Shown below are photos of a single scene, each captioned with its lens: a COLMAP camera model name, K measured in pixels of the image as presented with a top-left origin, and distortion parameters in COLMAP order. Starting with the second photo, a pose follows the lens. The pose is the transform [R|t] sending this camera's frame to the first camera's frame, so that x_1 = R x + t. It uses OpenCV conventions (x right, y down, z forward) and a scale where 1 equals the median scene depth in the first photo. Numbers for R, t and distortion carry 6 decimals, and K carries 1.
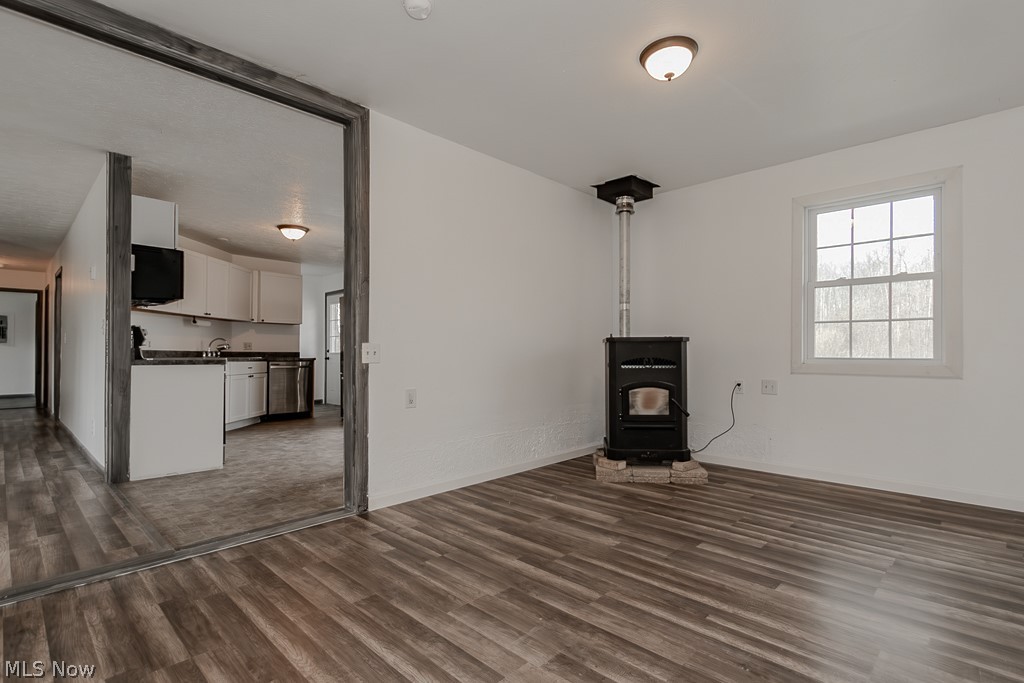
lens RADIAL K [[496.5, 0, 537.0], [0, 496.5, 347.9], [0, 0, 1]] dist [0.002409, 0.000184]
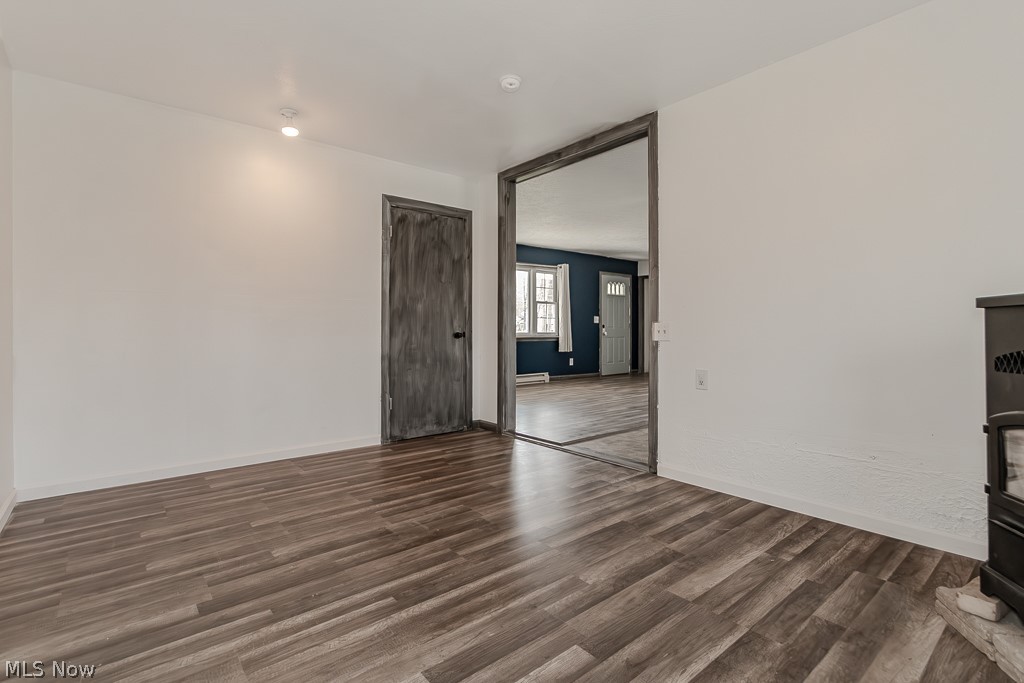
lens RADIAL K [[483.2, 0, 510.3], [0, 483.2, 320.5], [0, 0, 1]] dist [-0.001780, -0.000174]
pose [[-0.130272, -0.015584, -0.991356, 0.713151], [0.005962, 0.999846, -0.016501, 0.001777], [0.991460, -0.008060, -0.130159, 0.759966]]
